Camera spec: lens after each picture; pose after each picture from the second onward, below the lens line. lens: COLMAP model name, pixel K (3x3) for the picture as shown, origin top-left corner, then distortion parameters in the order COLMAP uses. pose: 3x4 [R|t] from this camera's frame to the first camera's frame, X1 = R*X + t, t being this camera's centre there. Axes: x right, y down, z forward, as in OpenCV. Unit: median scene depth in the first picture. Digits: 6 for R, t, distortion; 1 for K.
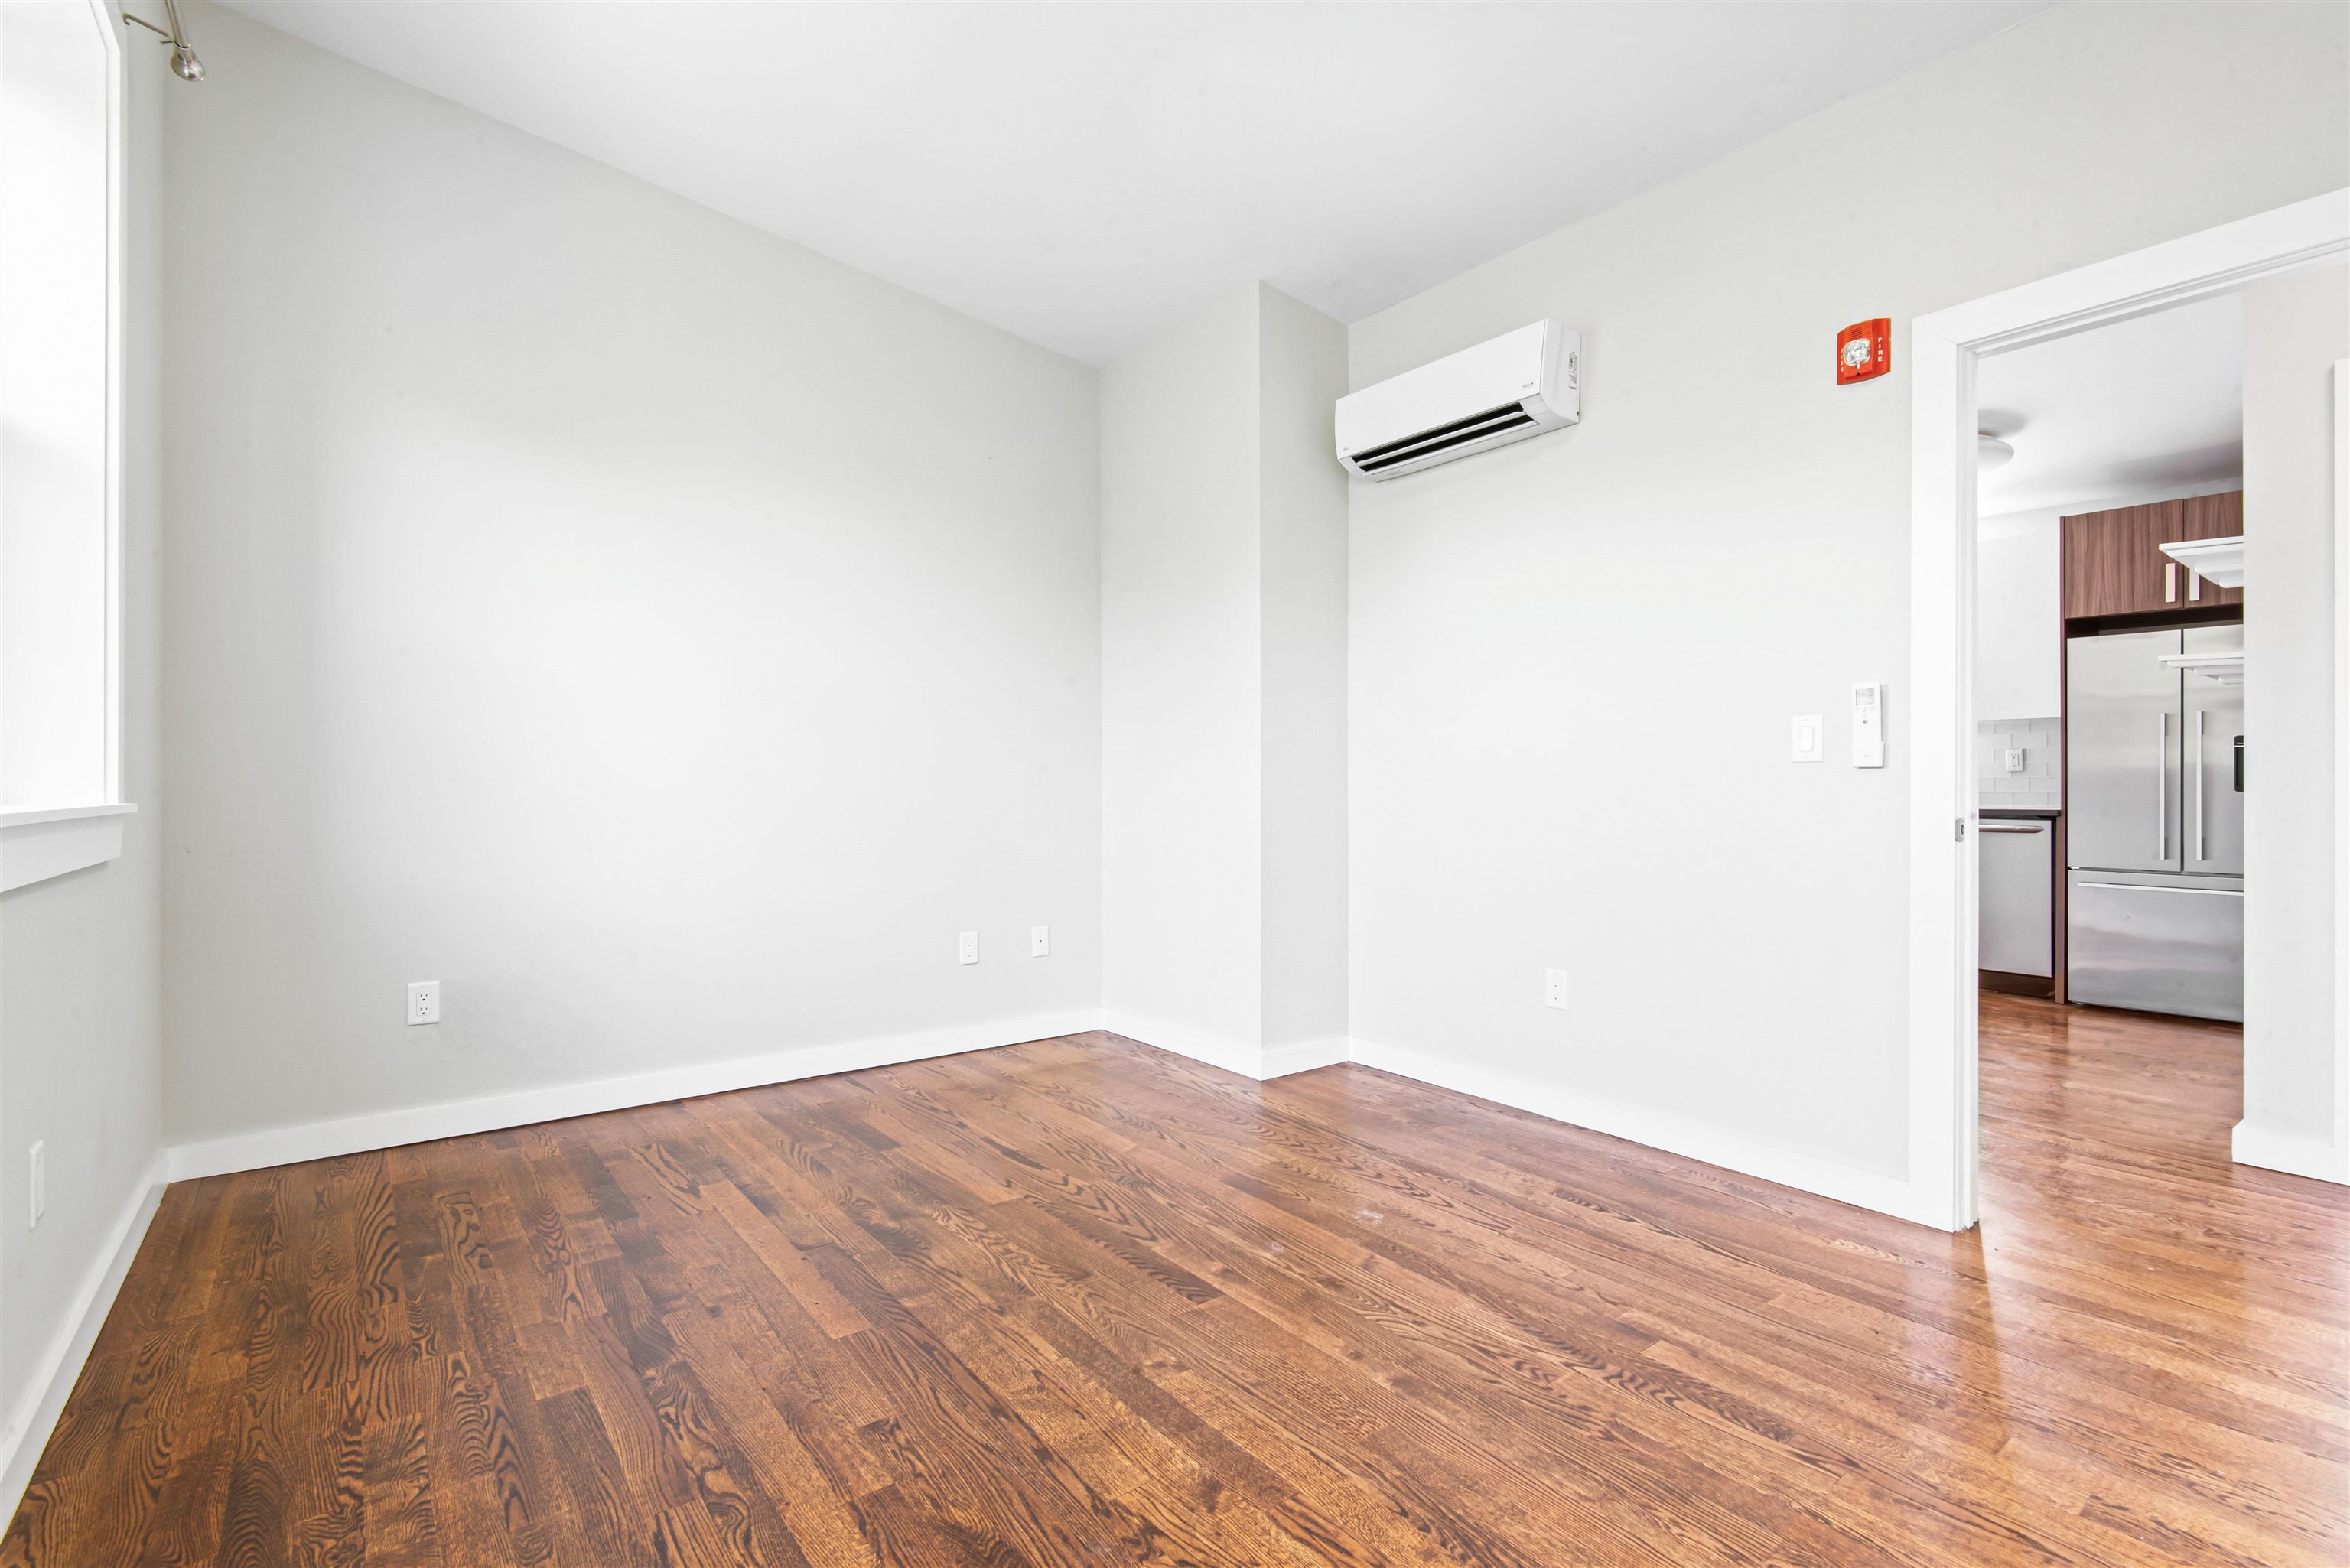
lens RADIAL K [[1060.6, 0, 1185.9], [0, 1060.6, 785.2], [0, 0, 1]] dist [0.036082, -0.023898]
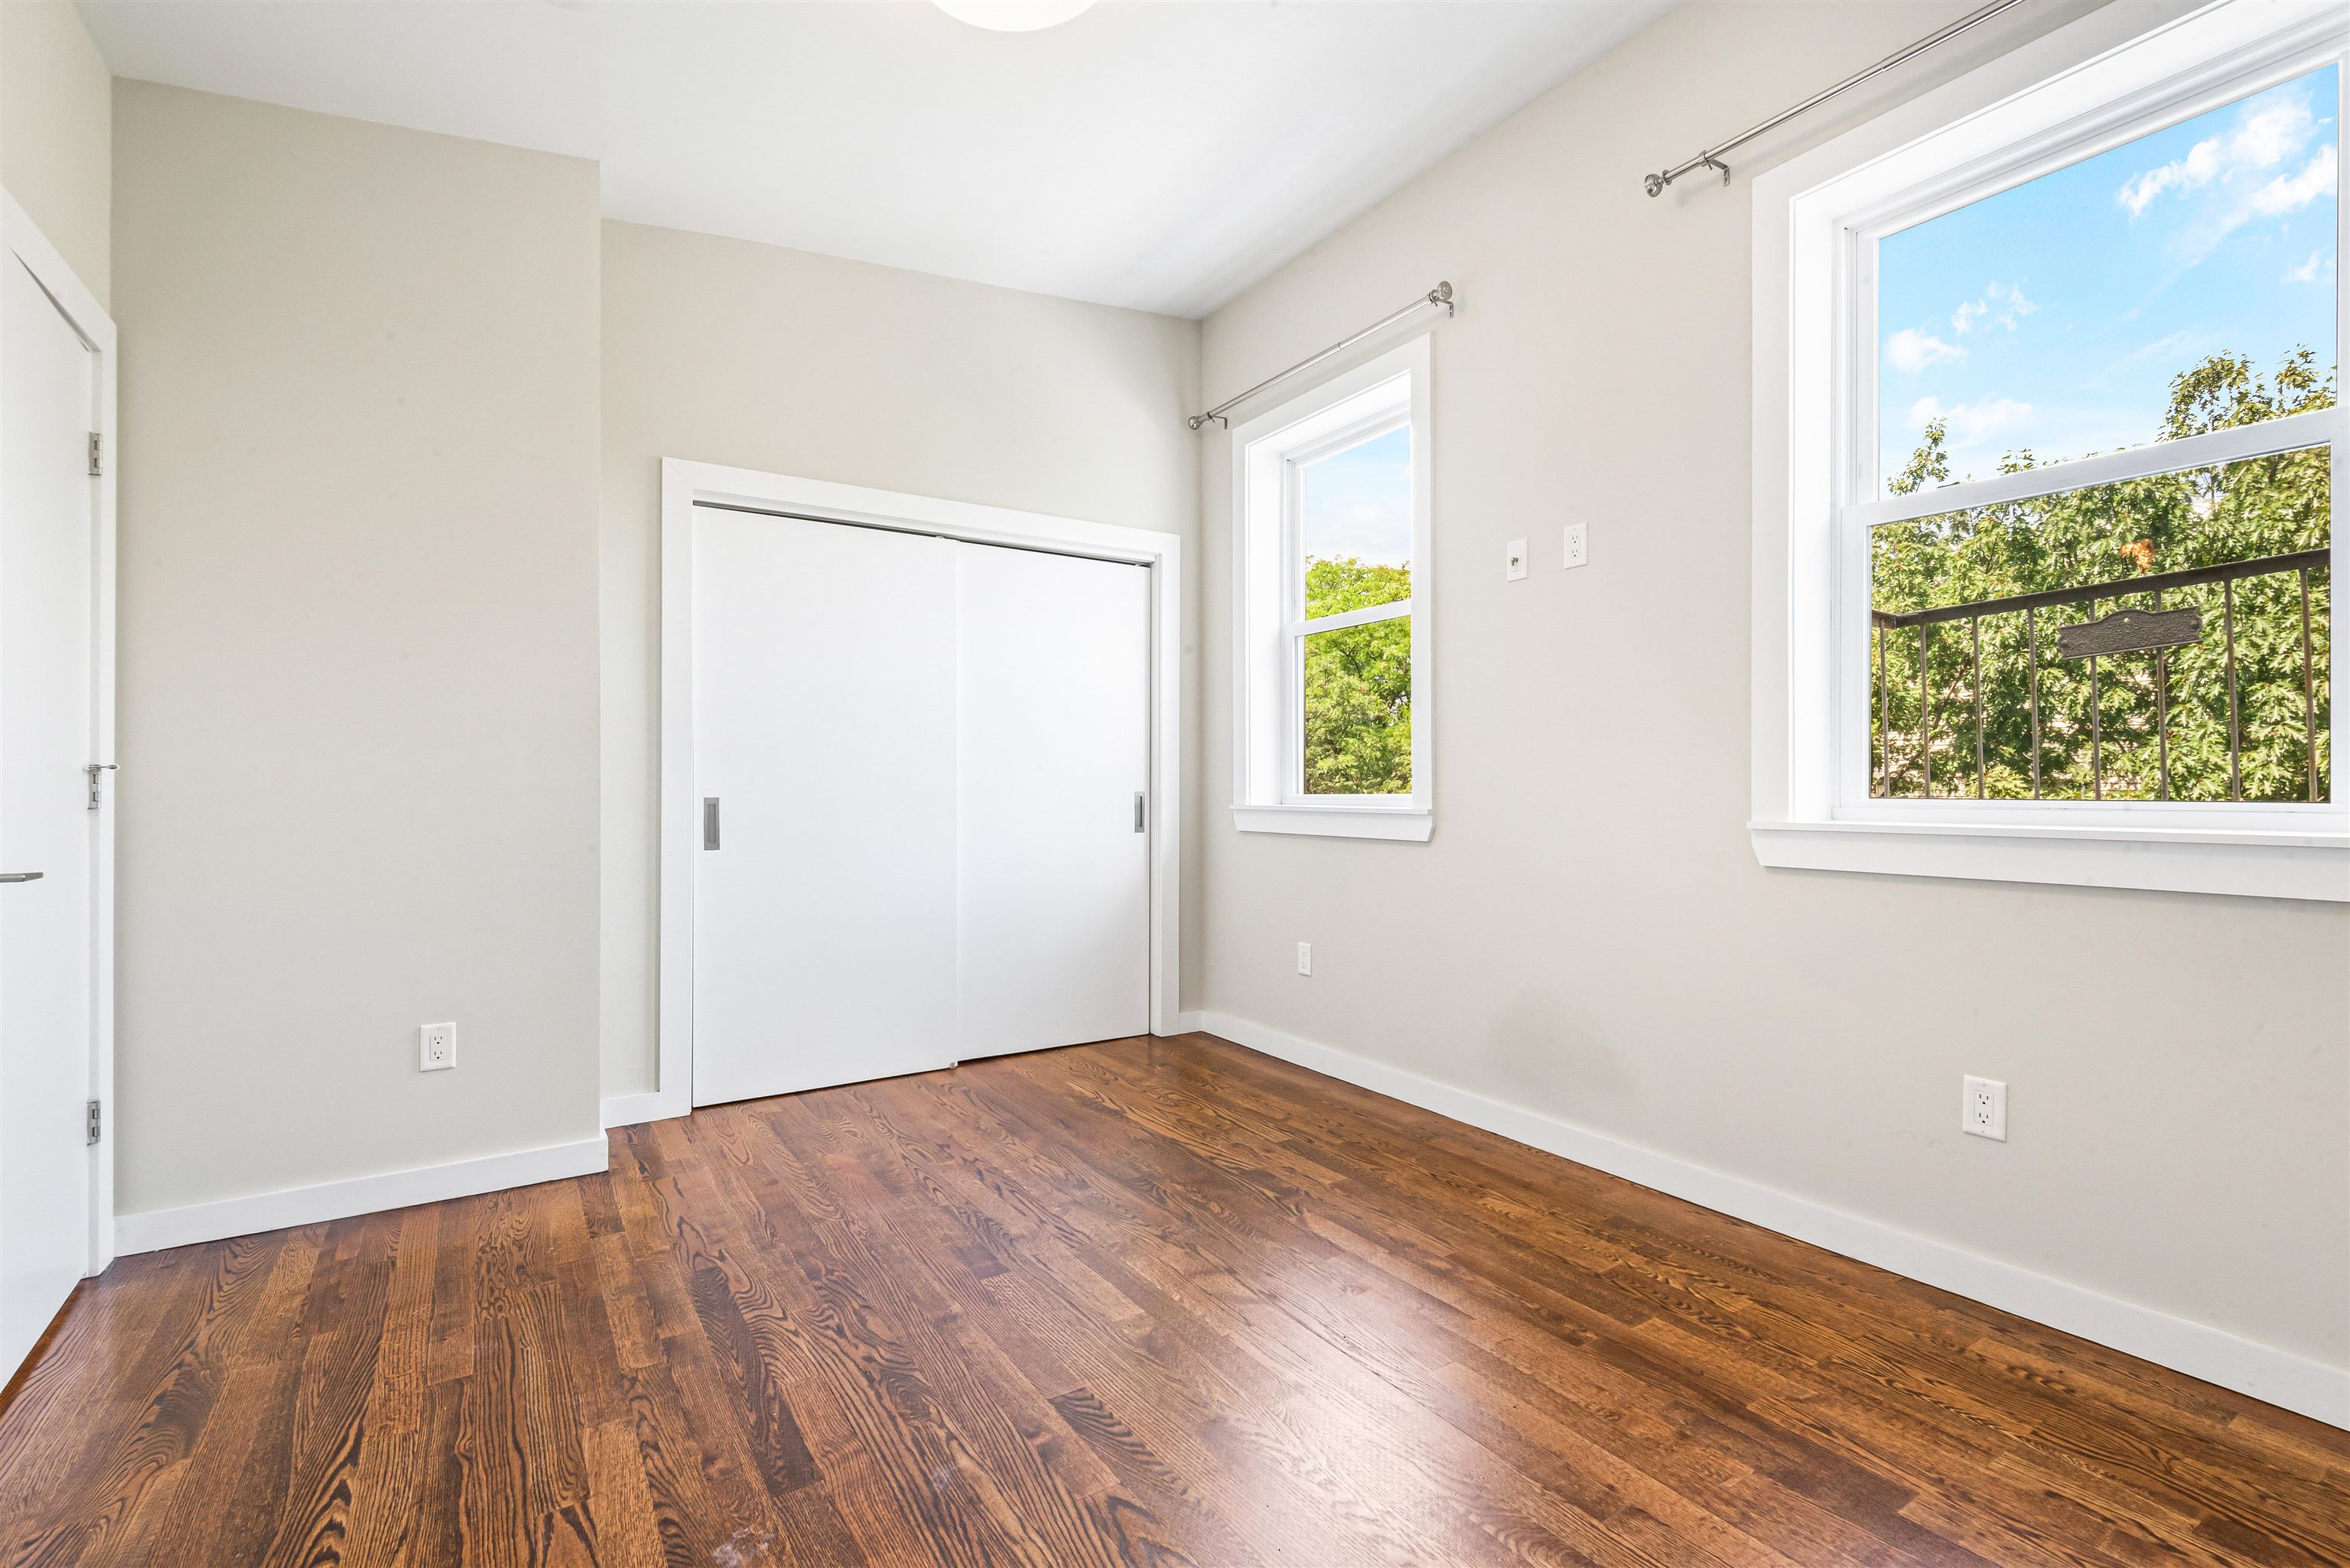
lens RADIAL K [[1060.6, 0, 1185.9], [0, 1060.6, 785.2], [0, 0, 1]] dist [0.036082, -0.023898]
pose [[-0.996572, 0.001149, 0.082724, -0.125932], [0.000852, 0.999993, -0.003630, -0.017045], [-0.082728, -0.003547, -0.996566, 1.595934]]
